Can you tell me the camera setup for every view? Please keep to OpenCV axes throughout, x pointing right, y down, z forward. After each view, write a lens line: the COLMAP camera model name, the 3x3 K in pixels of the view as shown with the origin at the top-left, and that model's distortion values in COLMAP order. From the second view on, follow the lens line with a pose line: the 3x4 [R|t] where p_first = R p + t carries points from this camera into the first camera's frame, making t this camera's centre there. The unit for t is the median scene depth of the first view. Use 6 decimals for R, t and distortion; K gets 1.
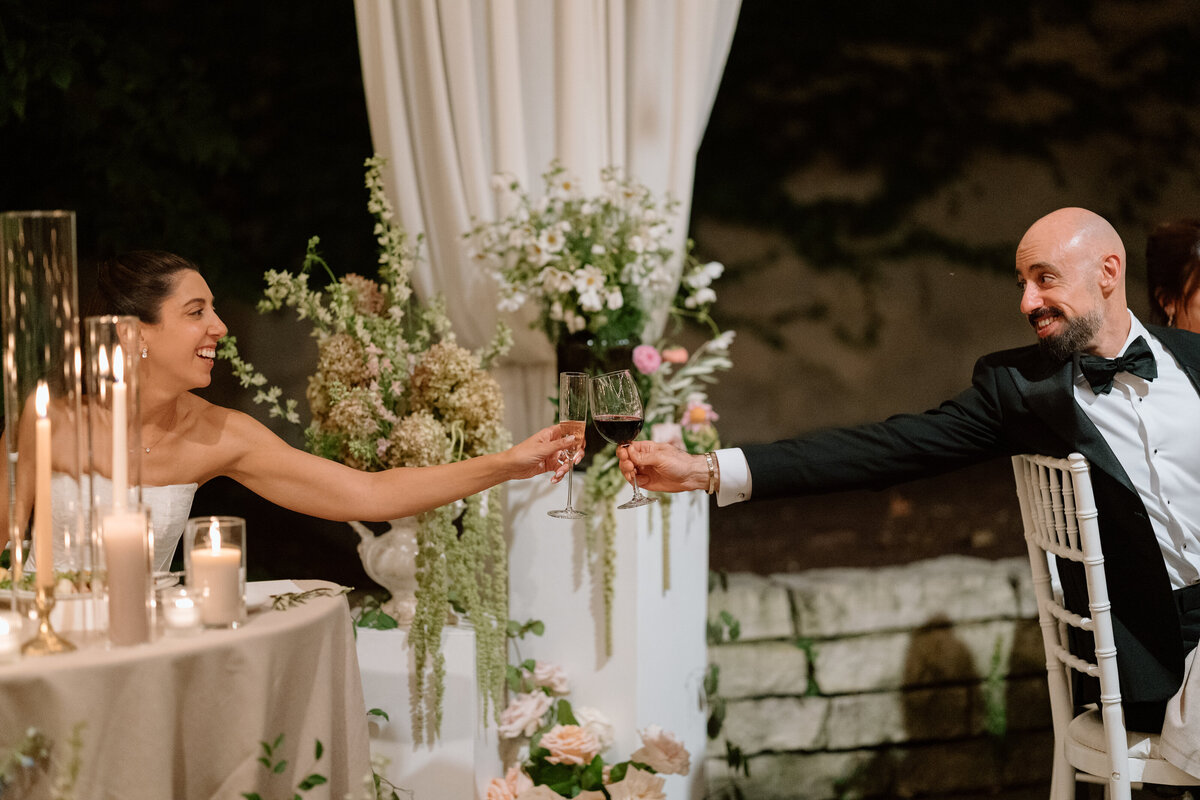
lens RADIAL K [[2852.1, 0, 600.0], [0, 2852.1, 400.0], [0, 0, 1]] dist [-0.063929, 0.299496]
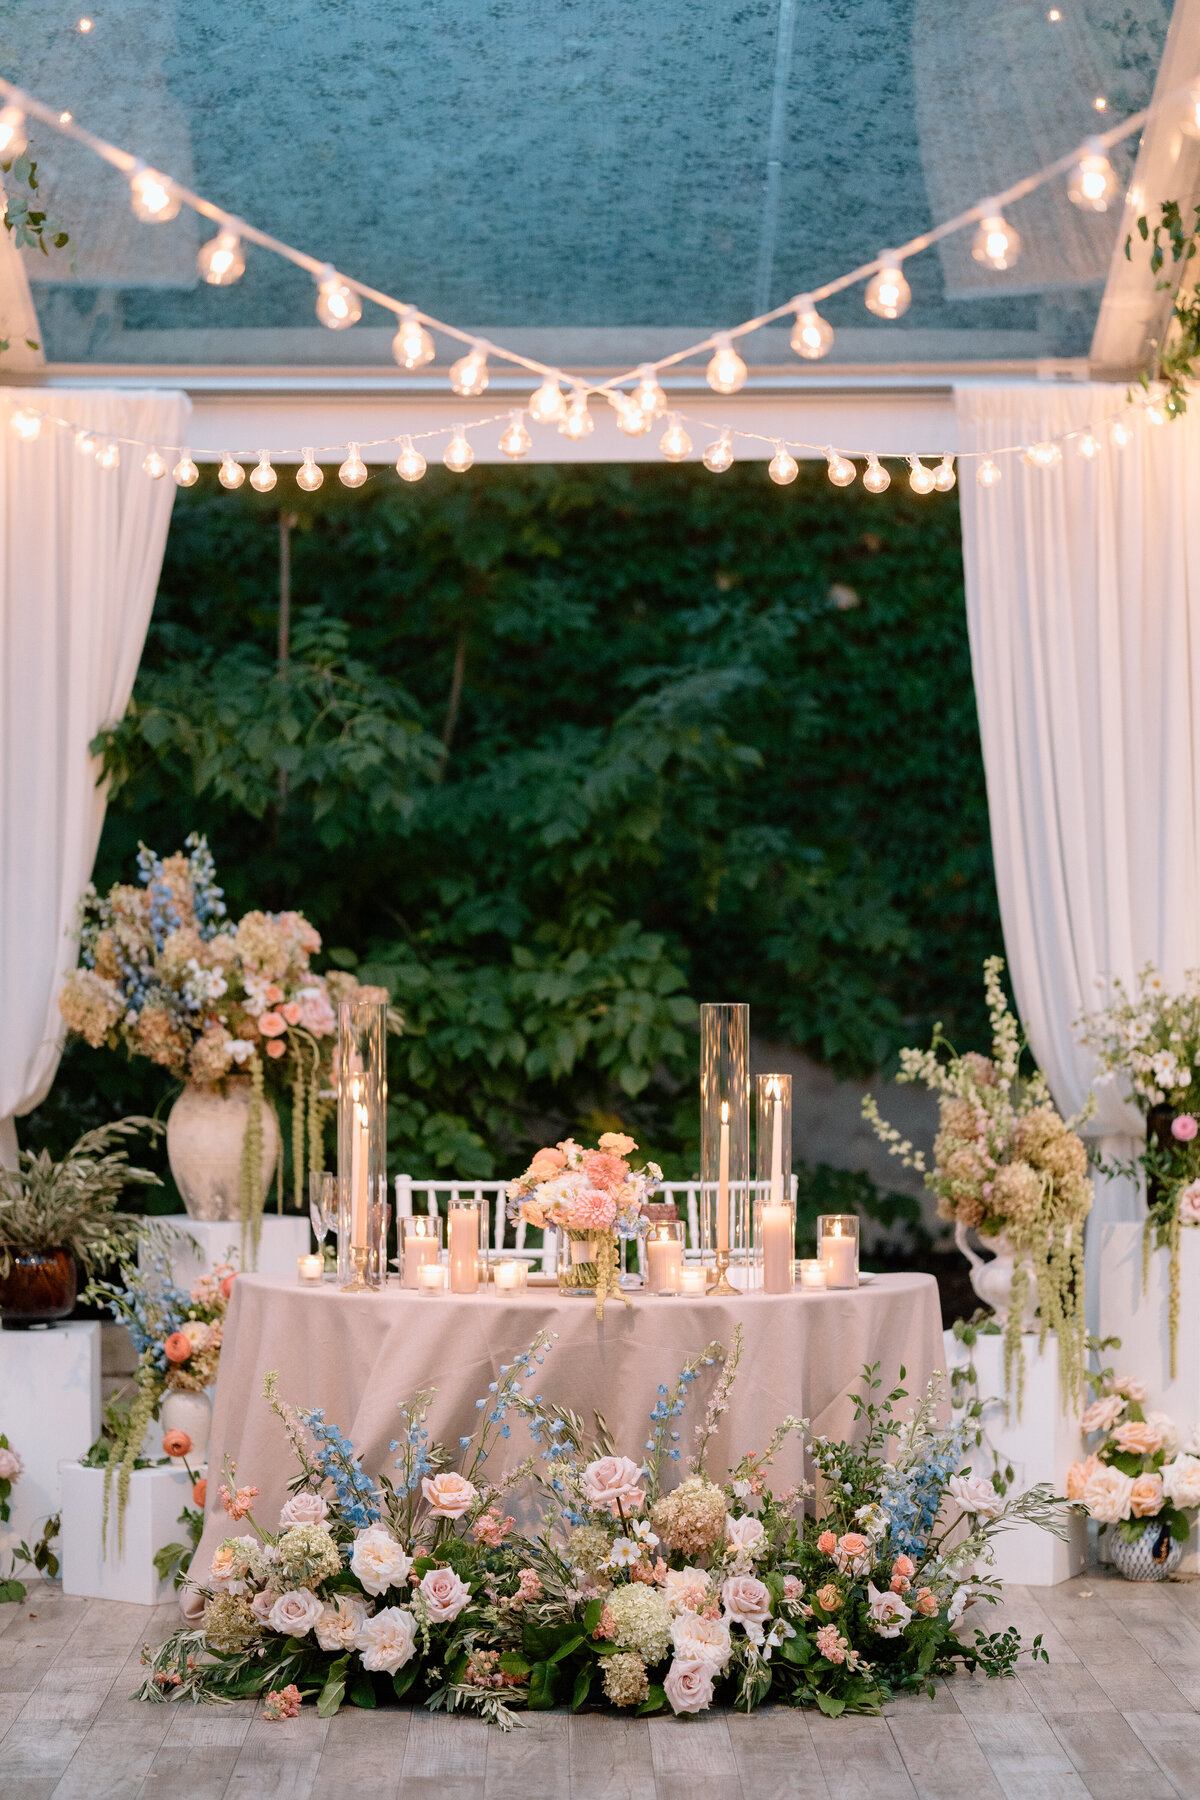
lens RADIAL K [[4623.8, 0, 600.0], [0, 4623.8, 900.0], [0, 0, 1]] dist [0.021603, -0.120760]
pose [[0.975543, 0.011856, -0.219488, 0.197998], [-0.029969, 0.996394, -0.079377, 0.054647], [0.217756, 0.084013, 0.972381, -1.008528]]
